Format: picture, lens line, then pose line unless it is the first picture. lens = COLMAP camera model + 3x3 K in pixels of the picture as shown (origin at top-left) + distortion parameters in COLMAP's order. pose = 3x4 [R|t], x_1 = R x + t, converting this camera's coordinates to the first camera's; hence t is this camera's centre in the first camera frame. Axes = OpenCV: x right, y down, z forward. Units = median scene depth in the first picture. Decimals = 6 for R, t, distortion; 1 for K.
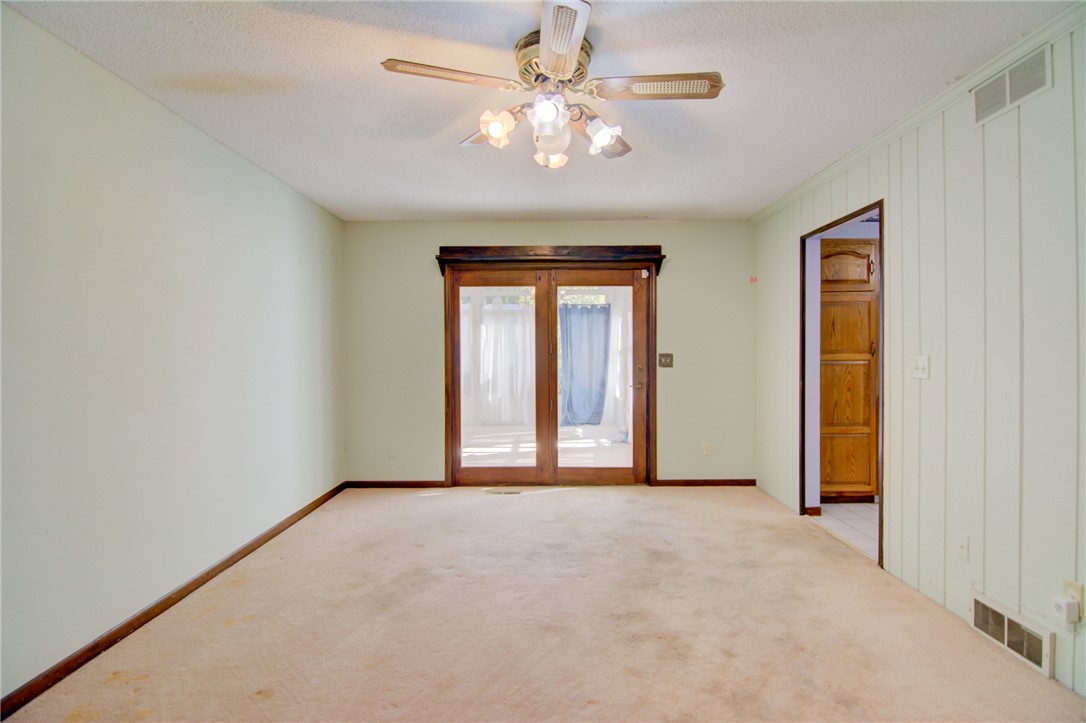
lens RADIAL K [[525.3, 0, 547.2], [0, 525.3, 357.9], [0, 0, 1]] dist [0.003059, -0.012526]
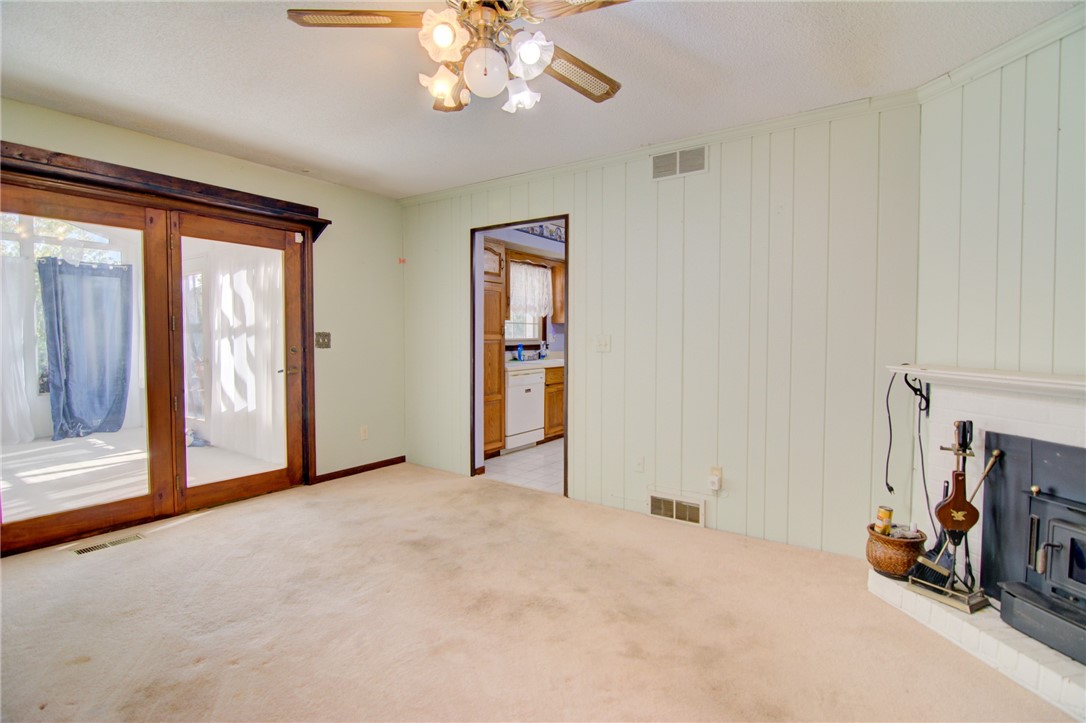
lens RADIAL K [[525.3, 0, 547.2], [0, 525.3, 357.9], [0, 0, 1]] dist [0.003059, -0.012526]
pose [[0.570504, -0.026697, 0.820861, -0.329401], [-0.000062, 0.999470, 0.032549, 0.006495], [-0.821295, -0.018620, 0.570200, 0.212771]]
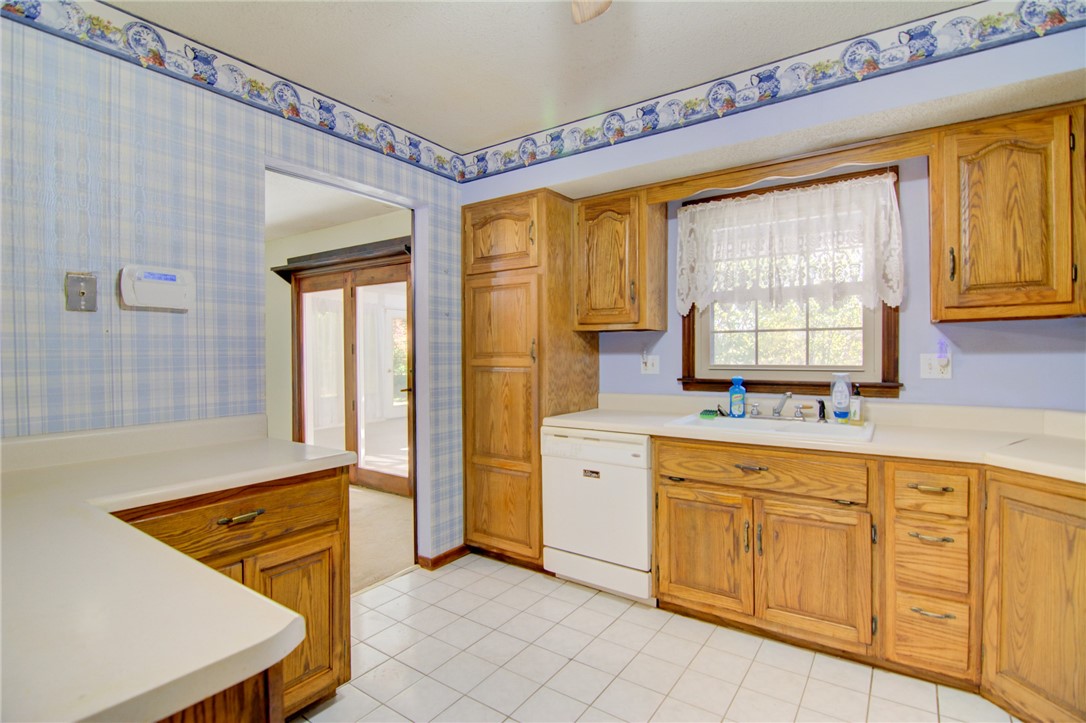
lens RADIAL K [[525.3, 0, 547.2], [0, 525.3, 357.9], [0, 0, 1]] dist [0.003059, -0.012526]
pose [[0.820250, 0.010132, -0.571915, 1.026484], [-0.005634, 0.999938, 0.009635, -0.014678], [0.571977, -0.004680, 0.820256, 0.446336]]
